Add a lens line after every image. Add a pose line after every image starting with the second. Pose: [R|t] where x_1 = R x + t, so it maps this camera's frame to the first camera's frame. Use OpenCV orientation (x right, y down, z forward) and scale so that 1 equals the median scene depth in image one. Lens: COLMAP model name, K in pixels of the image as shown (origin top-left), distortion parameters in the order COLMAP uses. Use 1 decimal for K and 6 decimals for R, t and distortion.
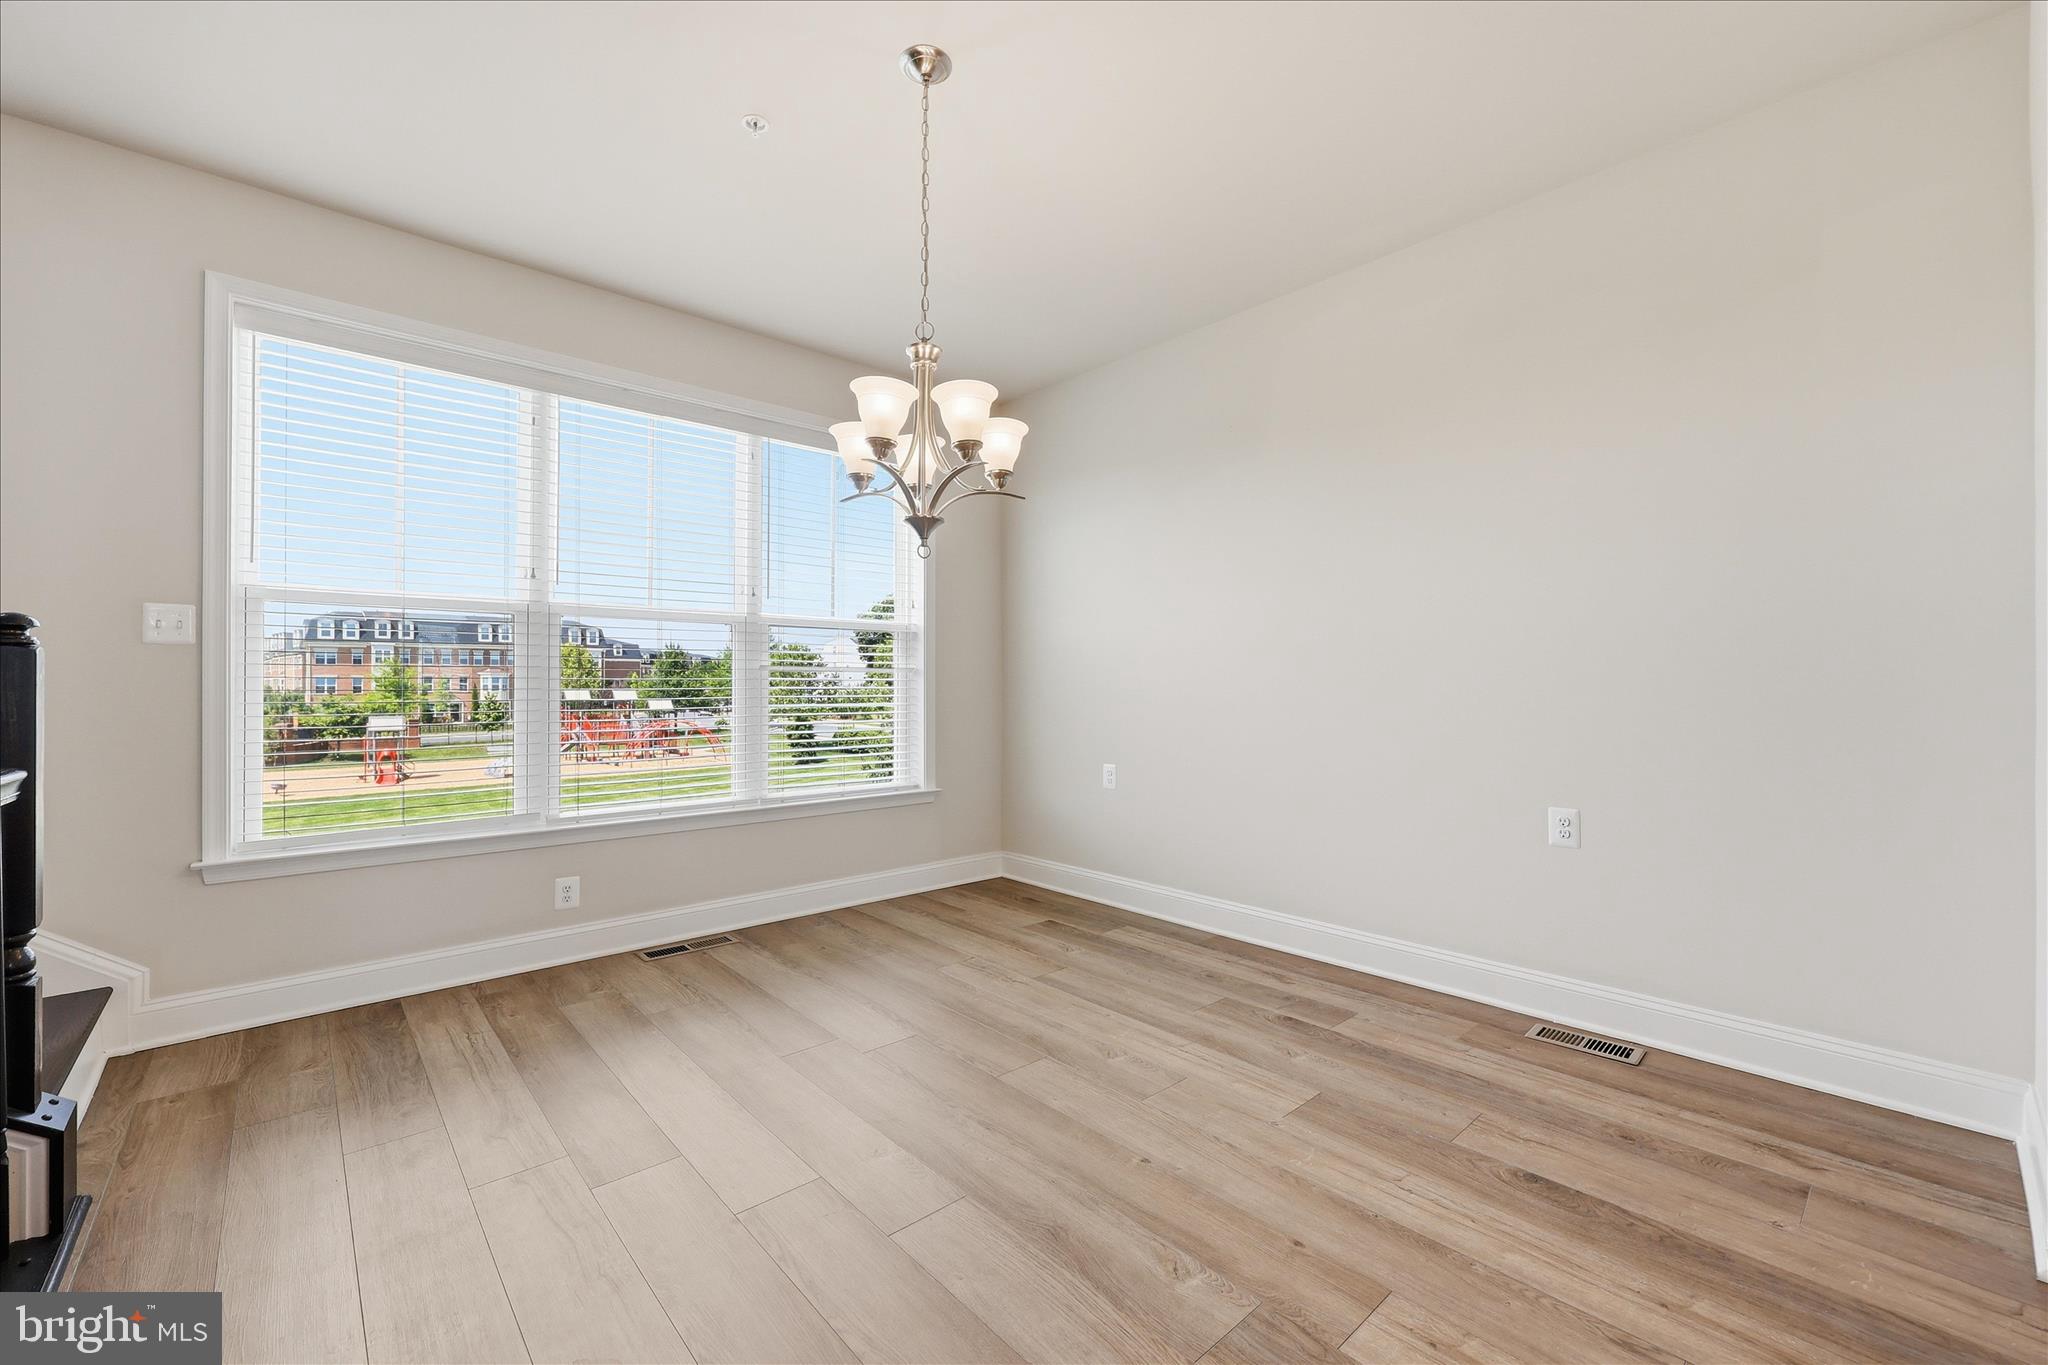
lens RADIAL K [[831.4, 0, 1024.0], [0, 831.4, 682.5], [0, 0, 1]] dist [-0.000894, 0.000220]
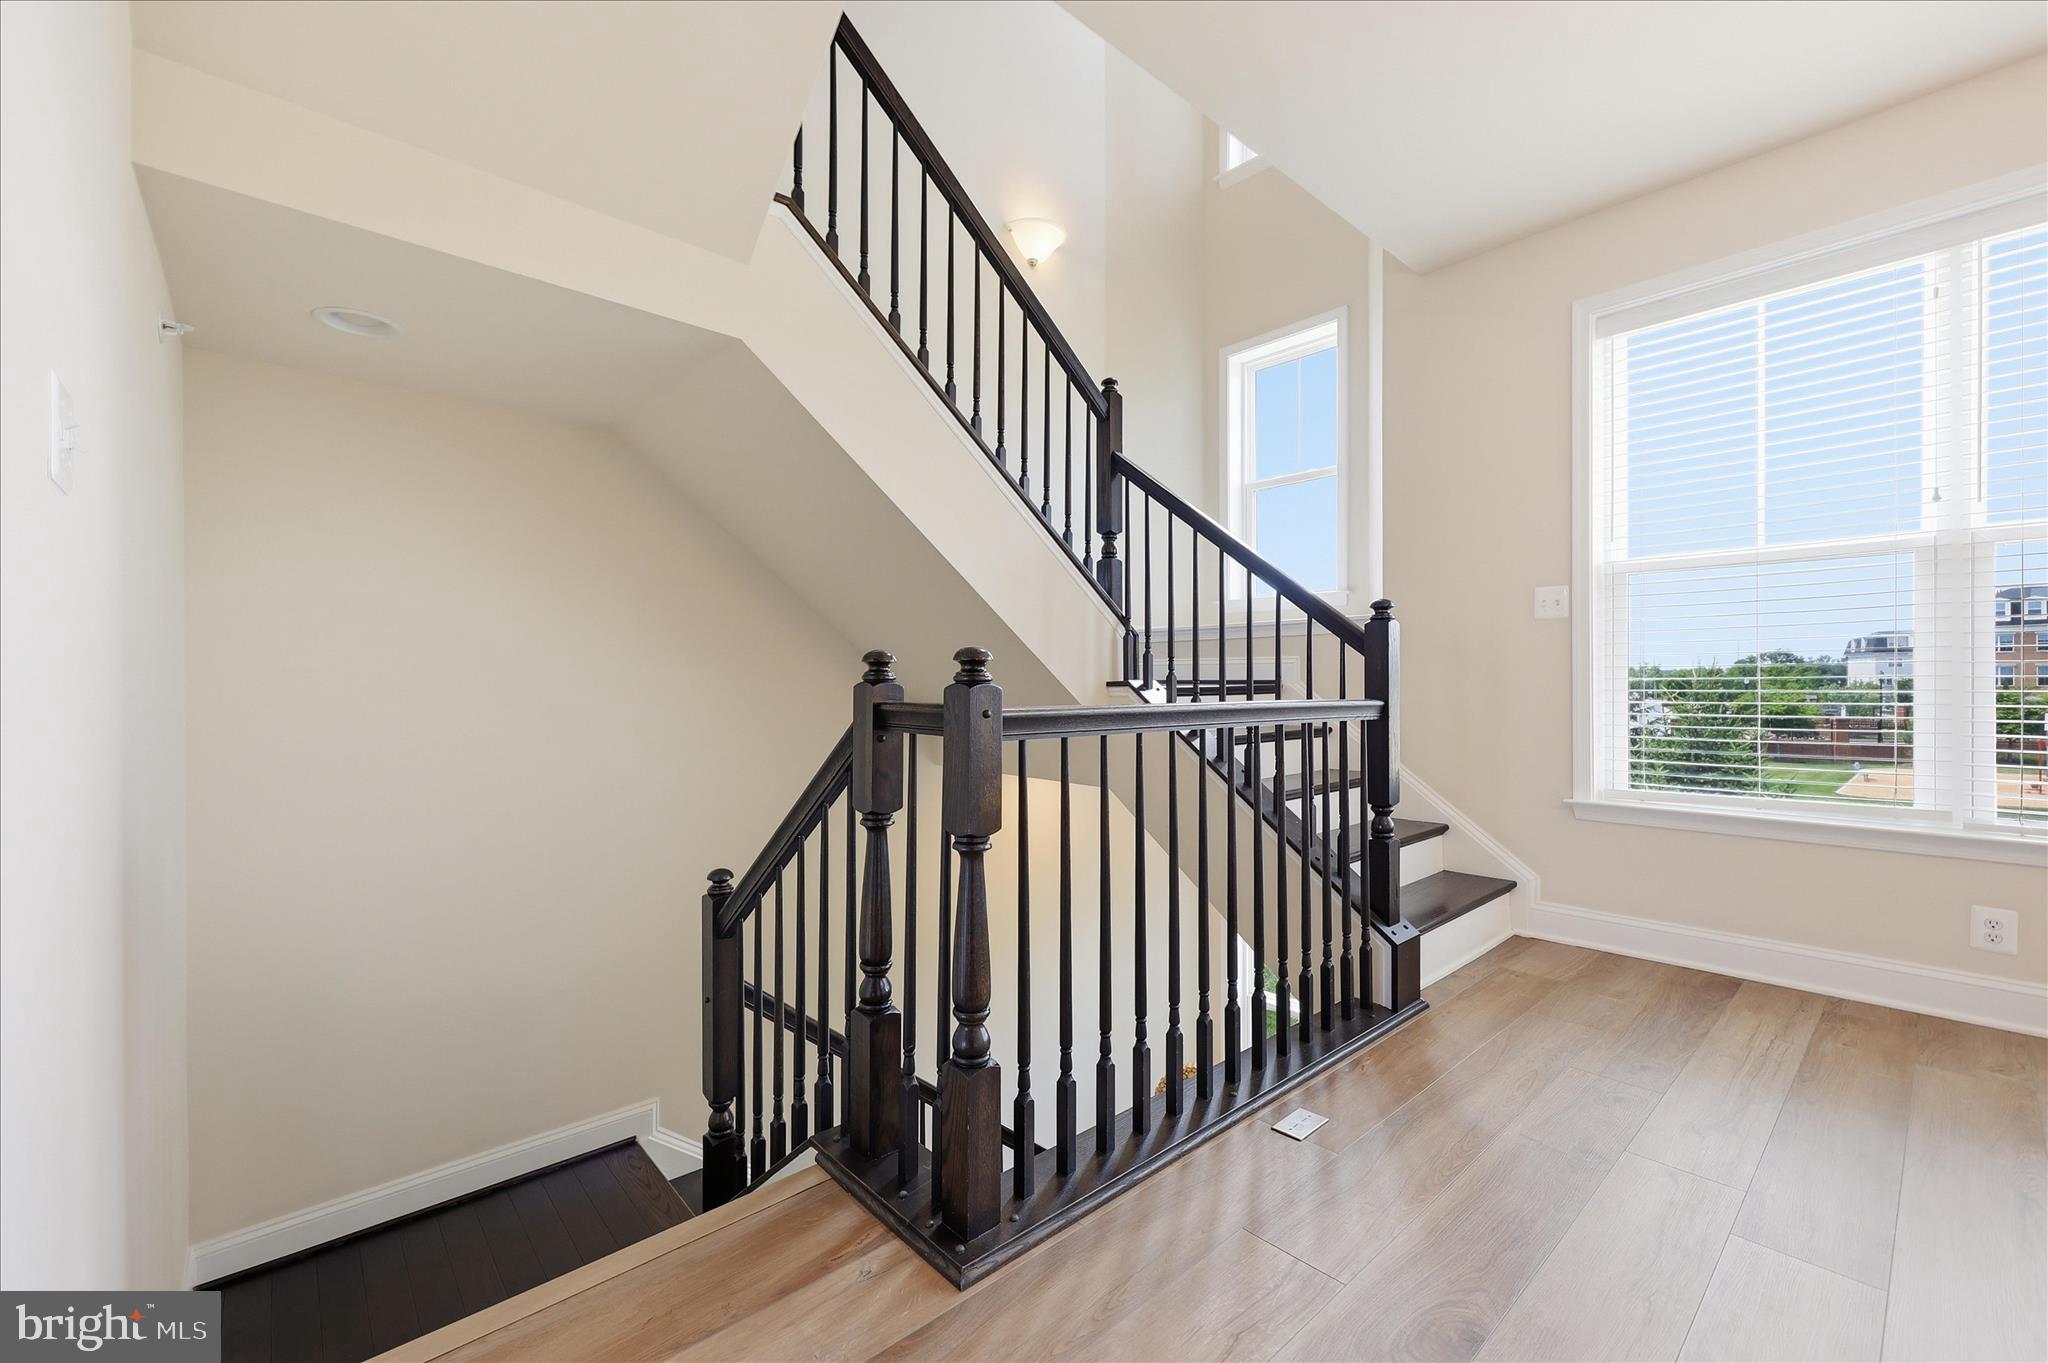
lens RADIAL K [[831.4, 0, 1024.0], [0, 831.4, 681.5], [0, 0, 1]] dist [-0.000894, 0.000220]
pose [[0.006920, 0.001191, -0.999975, 0.199512], [0.008885, 0.999960, 0.001253, 0.038764], [0.999937, -0.008893, 0.006909, 0.202230]]
